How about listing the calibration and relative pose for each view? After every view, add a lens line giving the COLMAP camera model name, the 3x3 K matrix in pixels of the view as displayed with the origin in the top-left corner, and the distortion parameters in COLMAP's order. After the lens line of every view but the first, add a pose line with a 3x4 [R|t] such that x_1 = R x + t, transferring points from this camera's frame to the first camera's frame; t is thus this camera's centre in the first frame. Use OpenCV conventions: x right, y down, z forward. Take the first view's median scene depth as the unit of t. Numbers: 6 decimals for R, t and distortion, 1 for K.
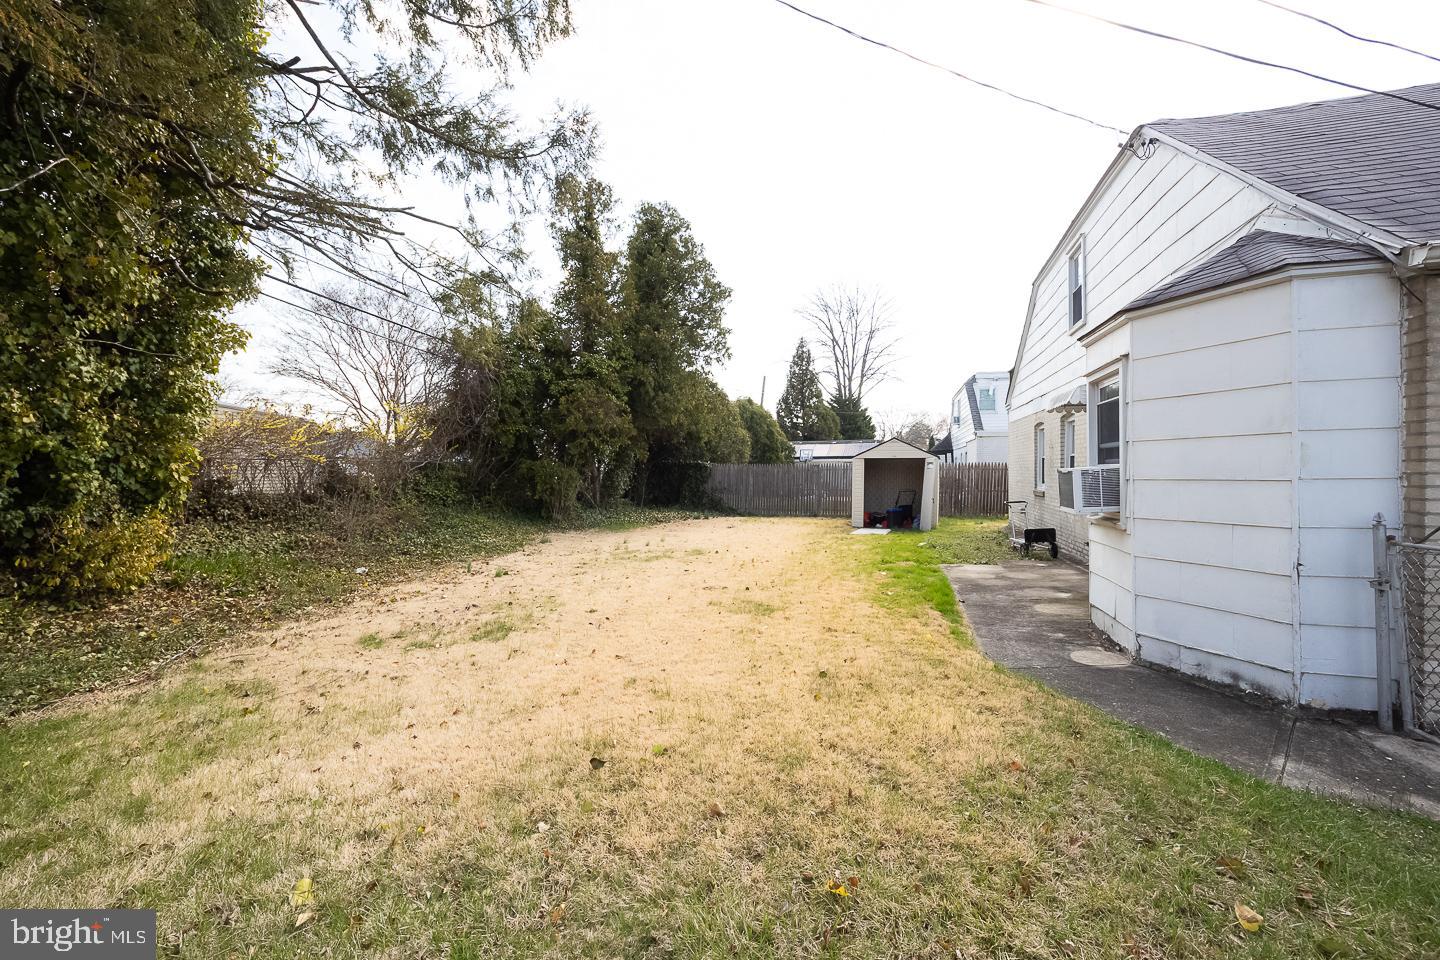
lens RADIAL K [[582.3, 0, 720.0], [0, 582.3, 480.0], [0, 0, 1]] dist [-0.001688, -0.000129]
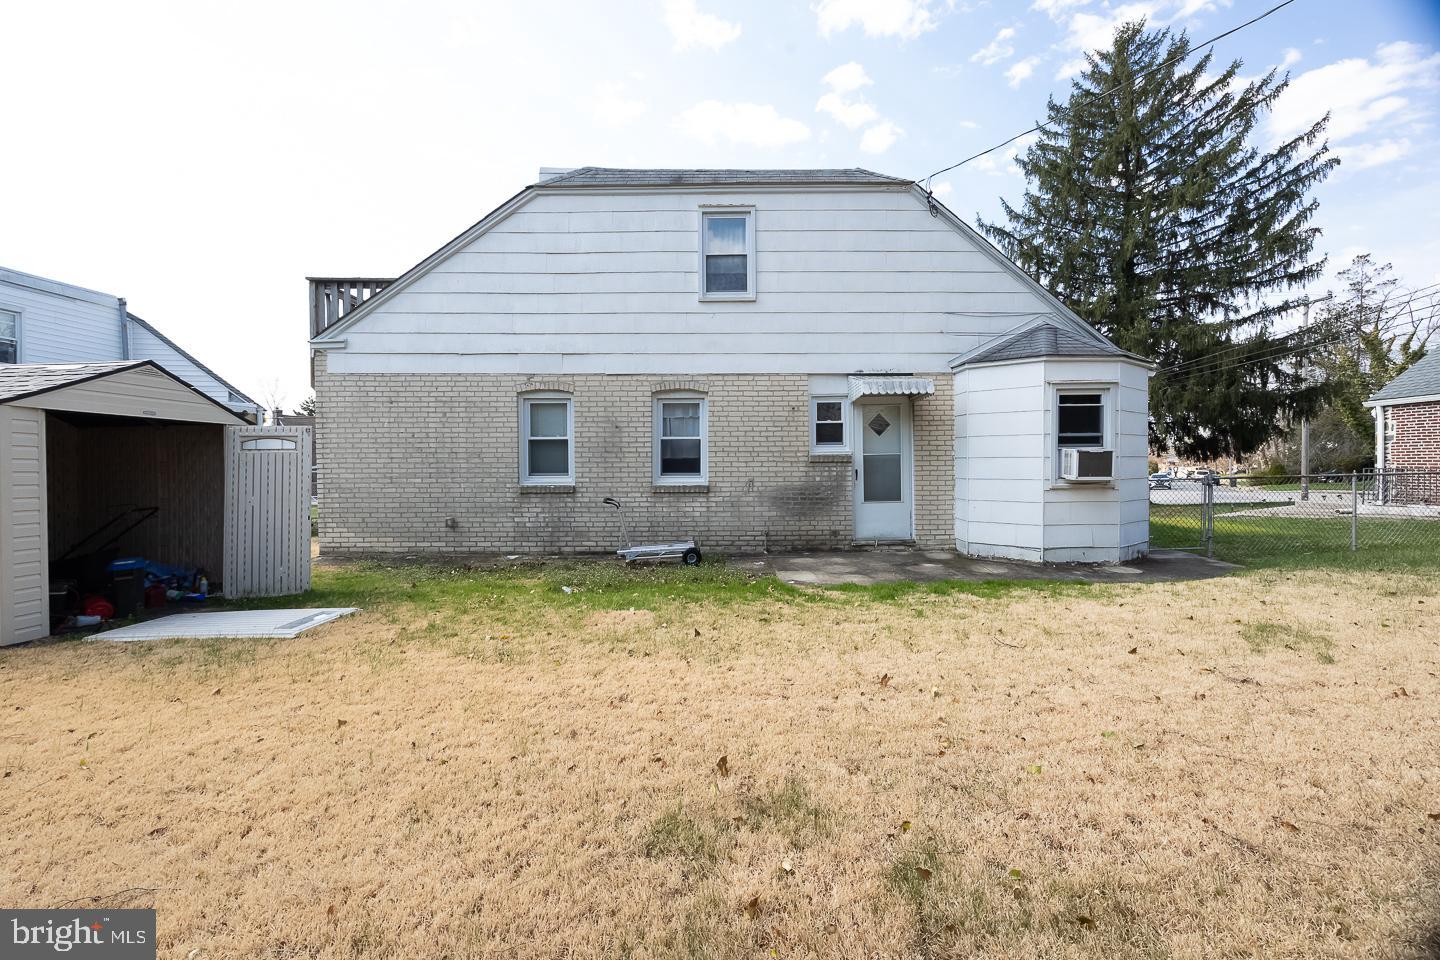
lens RADIAL K [[582.3, 0, 720.0], [0, 582.3, 480.0], [0, 0, 1]] dist [-0.001688, -0.000129]
pose [[-0.330621, -0.011382, 0.943695, -0.154537], [0.022937, 0.999535, 0.020092, 0.001888], [-0.943485, 0.028288, -0.330207, 0.814486]]
